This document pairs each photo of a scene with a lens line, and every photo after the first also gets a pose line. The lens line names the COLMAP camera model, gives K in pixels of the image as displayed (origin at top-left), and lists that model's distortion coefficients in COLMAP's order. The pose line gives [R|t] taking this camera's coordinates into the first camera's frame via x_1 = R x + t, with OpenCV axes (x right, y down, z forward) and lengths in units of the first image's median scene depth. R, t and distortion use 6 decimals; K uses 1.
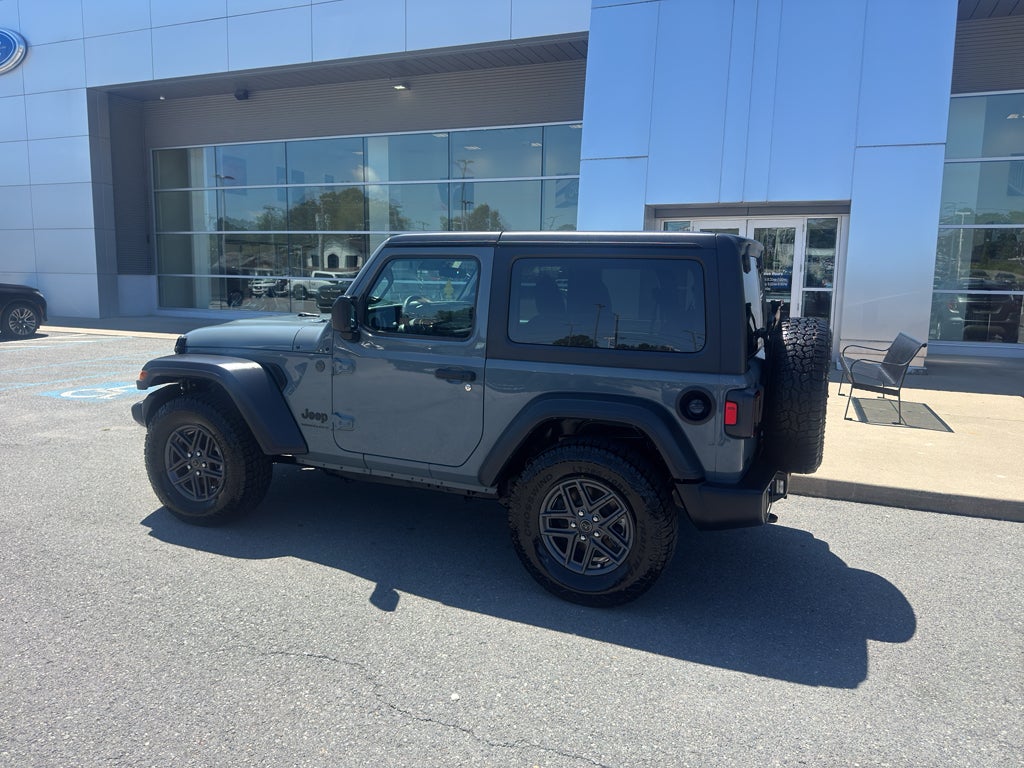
lens RADIAL K [[727.9, 0, 512.5], [0, 727.9, 369.9], [0, 0, 1]] dist [0.033263, -0.033541]
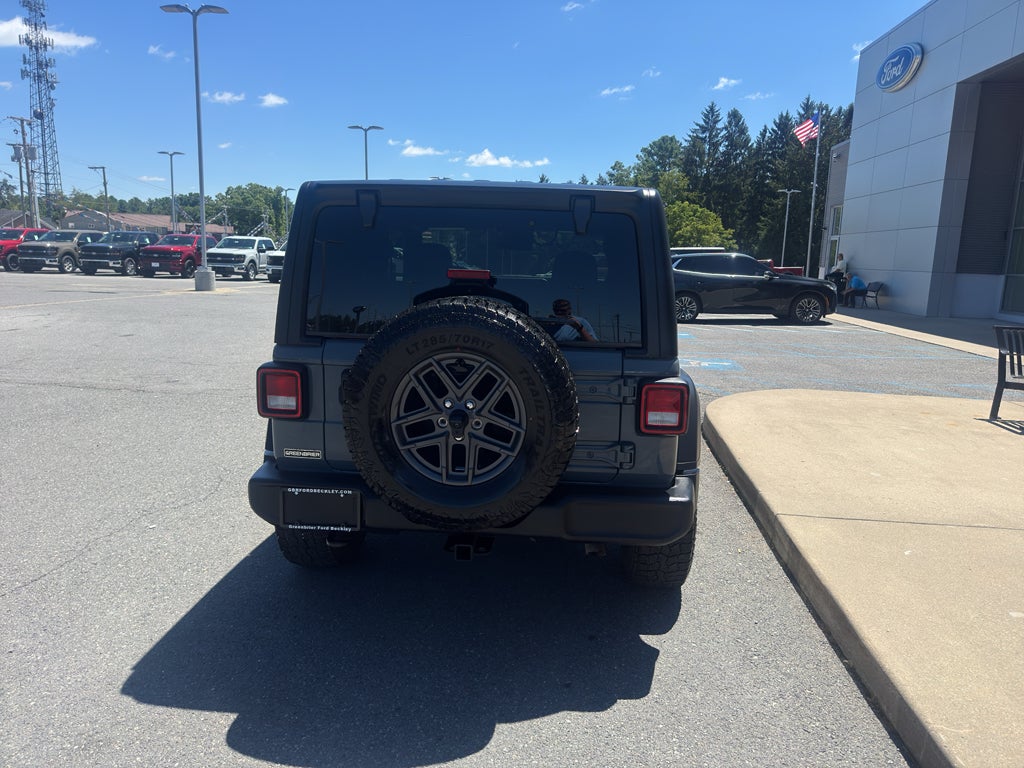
lens RADIAL K [[707.8, 0, 512.0], [0, 707.8, 384.0], [0, 0, 1]] dist [0.033579, -0.040084]
pose [[0.312846, 0.162969, -0.935718, 0.947139], [-0.147673, 0.981535, 0.121576, -0.072959], [0.938254, 0.100145, 0.331135, 0.782642]]
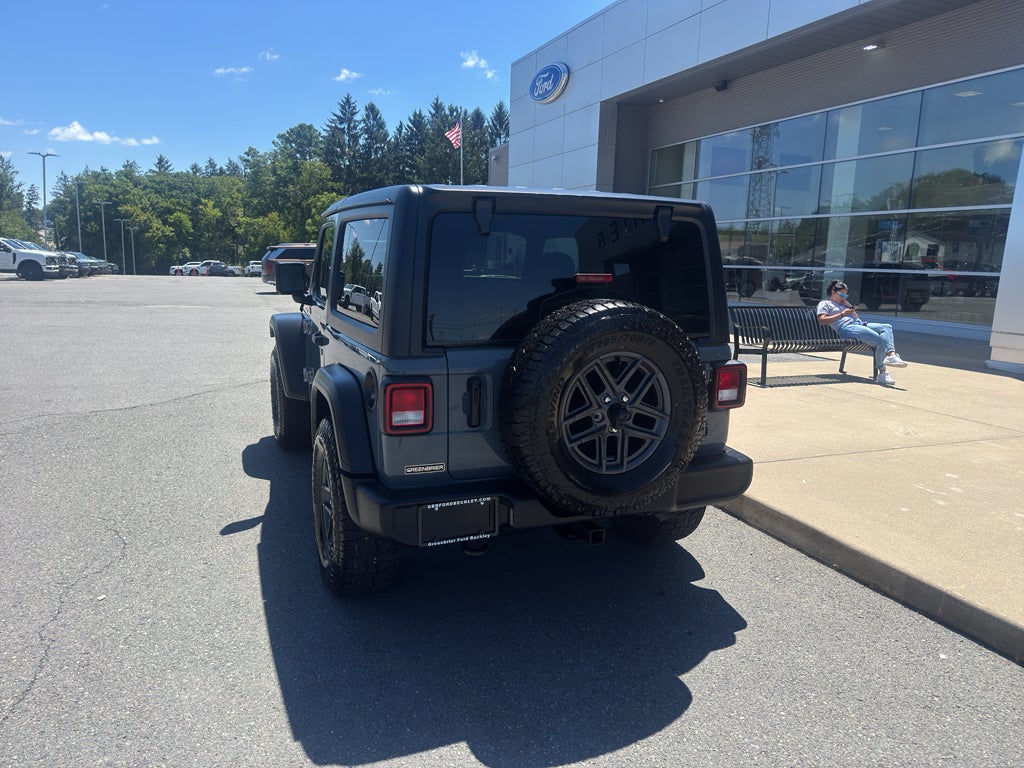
lens RADIAL K [[711.5, 0, 512.0], [0, 711.5, 384.0], [0, 0, 1]] dist [0.059832, -0.083065]
pose [[0.717685, 0.122904, -0.685436, 0.759148], [-0.101723, 0.992247, 0.071408, -0.028094], [0.688898, 0.018476, 0.724623, 0.408088]]
